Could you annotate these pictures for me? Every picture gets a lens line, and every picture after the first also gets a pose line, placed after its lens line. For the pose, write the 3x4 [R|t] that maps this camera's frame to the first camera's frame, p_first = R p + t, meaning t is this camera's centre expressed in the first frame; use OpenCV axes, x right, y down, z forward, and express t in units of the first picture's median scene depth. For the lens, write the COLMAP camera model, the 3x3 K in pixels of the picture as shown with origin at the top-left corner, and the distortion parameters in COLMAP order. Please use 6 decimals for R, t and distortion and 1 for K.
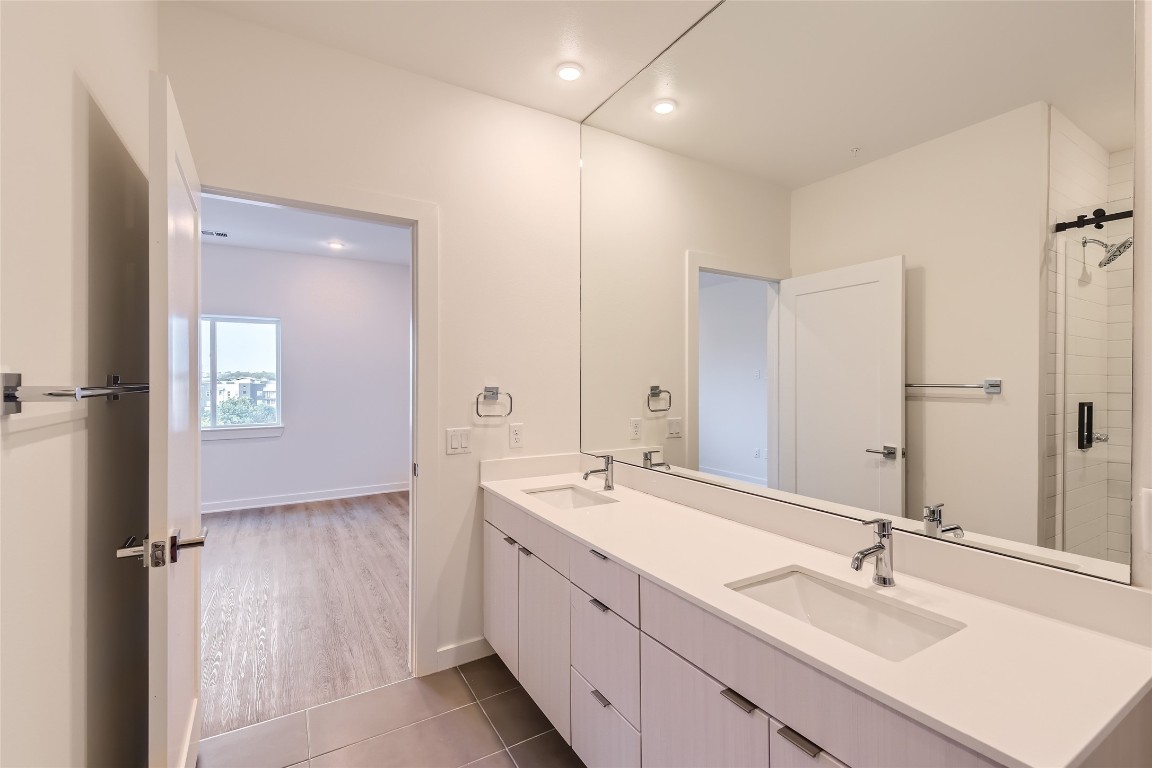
lens RADIAL K [[499.1, 0, 575.6], [0, 499.1, 385.9], [0, 0, 1]] dist [0.019699, -0.000367]
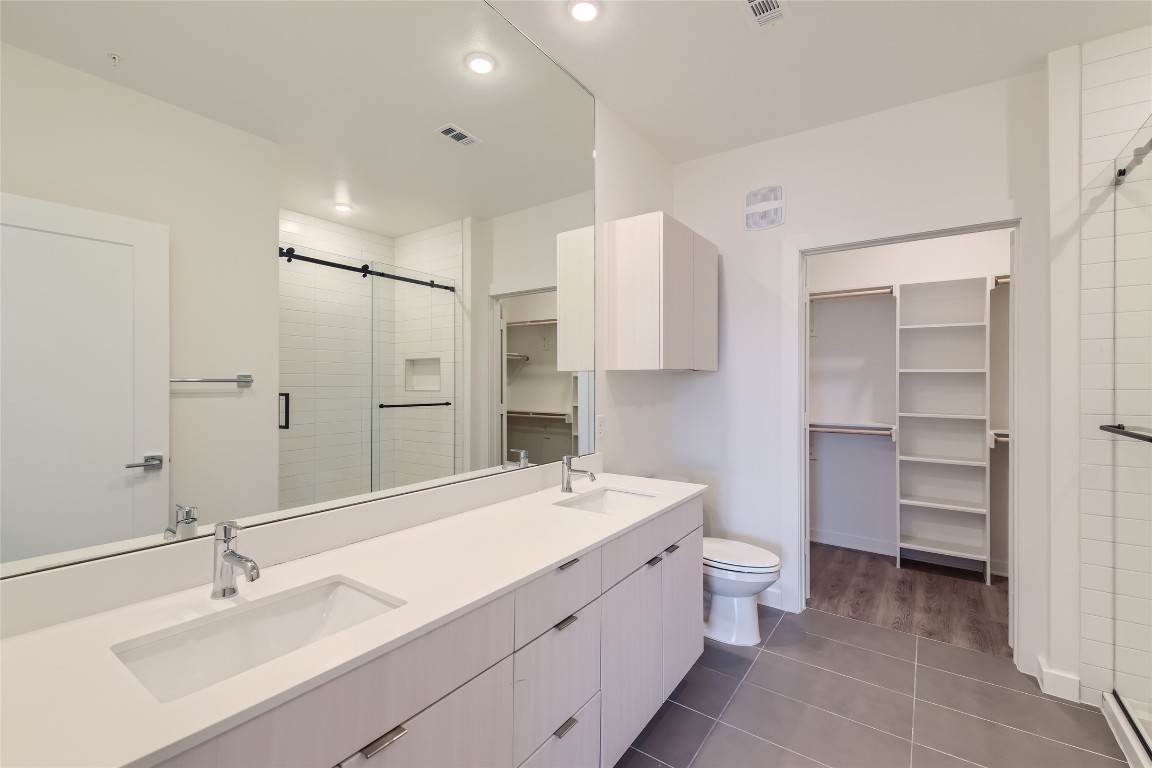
lens RADIAL K [[477.5, 0, 576.0], [0, 477.5, 384.0], [0, 0, 1]] dist [0.000443, 0.000016]
pose [[-0.400612, 0.003750, 0.916240, -0.495468], [-0.000128, 0.999991, -0.004149, 0.014010], [-0.916248, -0.001779, -0.400608, 0.889095]]
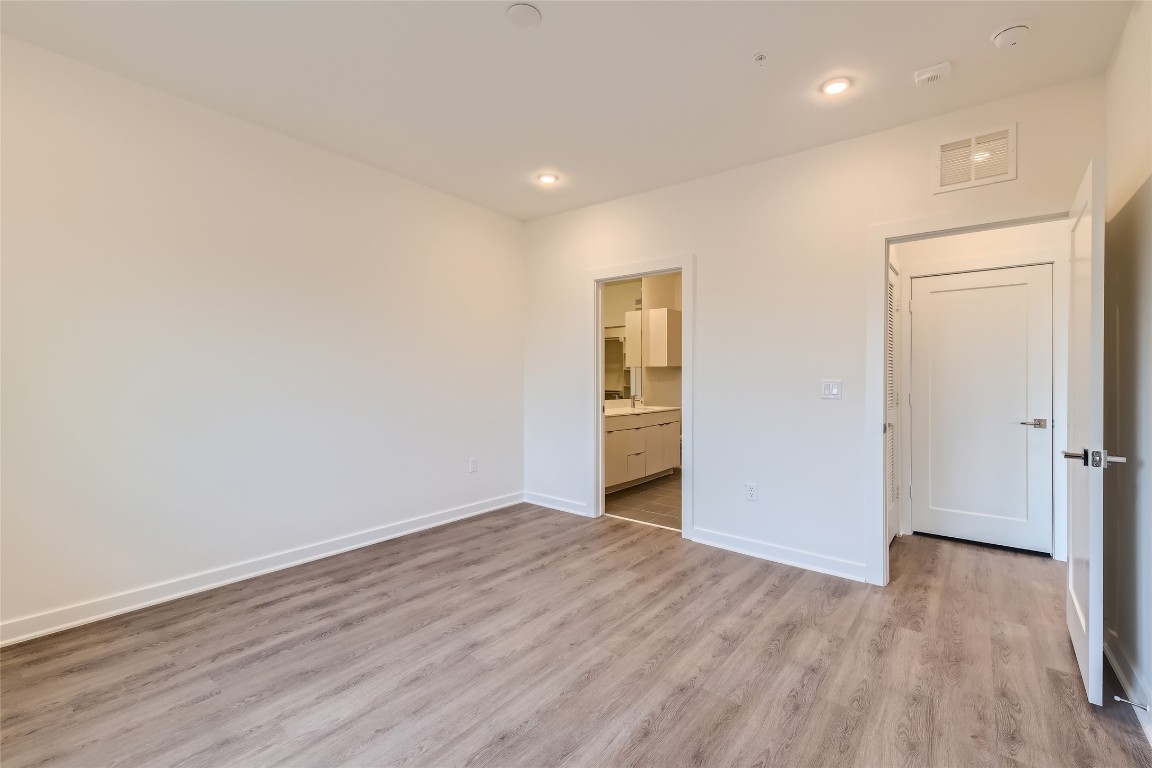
lens RADIAL K [[477.5, 0, 576.0], [0, 477.5, 384.0], [0, 0, 1]] dist [0.000443, 0.000016]
pose [[-0.351730, -0.010120, 0.936047, -2.196716], [0.008448, 0.999867, 0.013985, 0.038805], [-0.936063, 0.012827, -0.351597, 1.873202]]
